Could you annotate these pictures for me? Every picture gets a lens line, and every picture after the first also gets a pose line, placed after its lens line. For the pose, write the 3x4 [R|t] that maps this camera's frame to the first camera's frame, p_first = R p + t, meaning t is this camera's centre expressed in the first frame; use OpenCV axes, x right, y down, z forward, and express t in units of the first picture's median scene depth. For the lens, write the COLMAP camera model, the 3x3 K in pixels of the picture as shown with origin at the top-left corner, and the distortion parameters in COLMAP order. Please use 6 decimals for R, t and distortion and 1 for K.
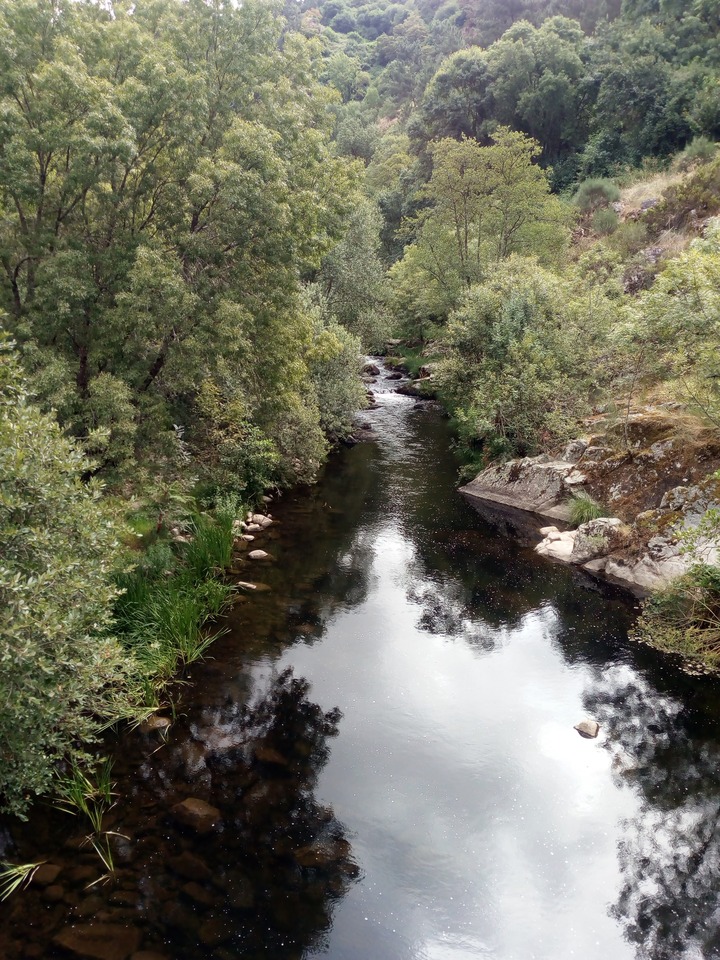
lens RADIAL K [[759.4, 0, 342.1], [0, 759.4, 478.2], [0, 0, 1]] dist [0.167445, -0.260270]
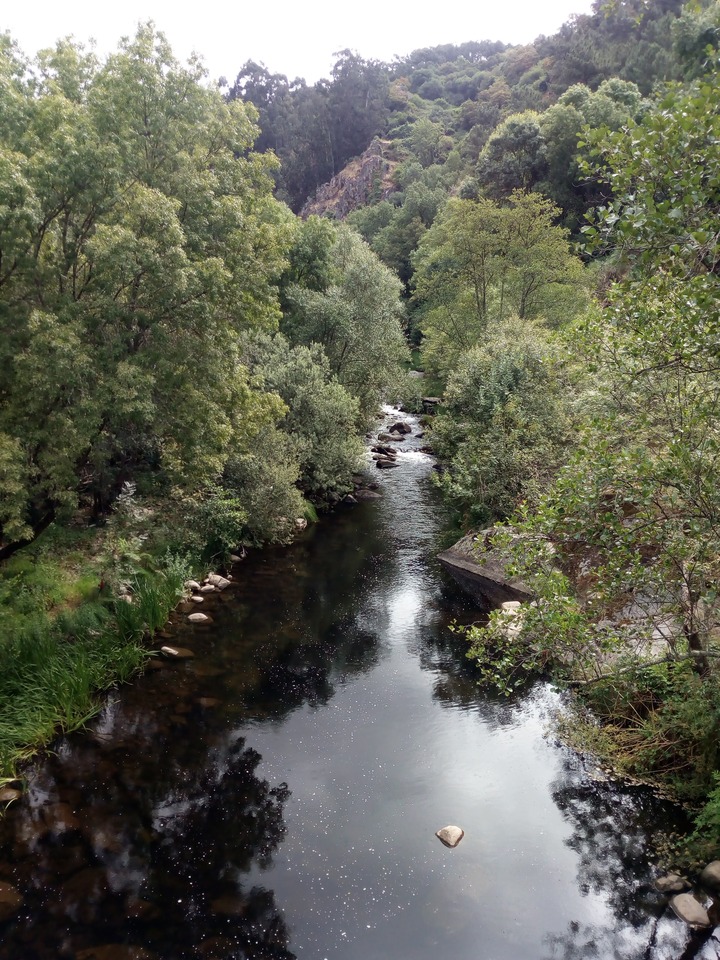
lens RADIAL K [[759.9, 0, 360.0], [0, 759.9, 480.0], [0, 0, 1]] dist [0.188121, -0.333169]
pose [[0.993962, 0.030424, -0.105426, 0.133532], [-0.037263, 0.997285, -0.063521, -0.014156], [0.103207, 0.067066, 0.992396, 0.024524]]
